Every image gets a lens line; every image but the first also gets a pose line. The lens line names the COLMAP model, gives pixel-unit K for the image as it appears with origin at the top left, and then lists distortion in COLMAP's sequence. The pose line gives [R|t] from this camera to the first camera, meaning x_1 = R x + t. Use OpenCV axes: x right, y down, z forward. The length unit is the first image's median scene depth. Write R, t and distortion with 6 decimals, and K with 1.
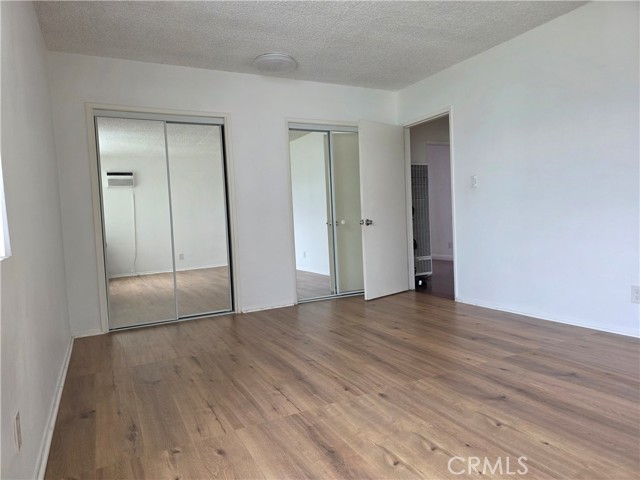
lens RADIAL K [[427.4, 0, 327.5], [0, 427.4, 238.4], [0, 0, 1]] dist [0.002939, 0.002415]
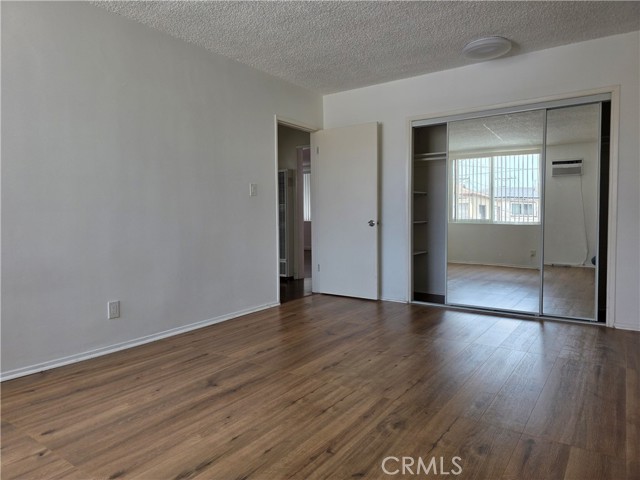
lens RADIAL K [[427.4, 0, 327.5], [0, 427.4, 238.4], [0, 0, 1]] dist [0.002939, 0.002415]
pose [[0.453102, 0.088997, -0.887005, 1.376204], [-0.060045, 0.995791, 0.069239, -0.108431], [0.889434, 0.021888, 0.456539, 0.658766]]
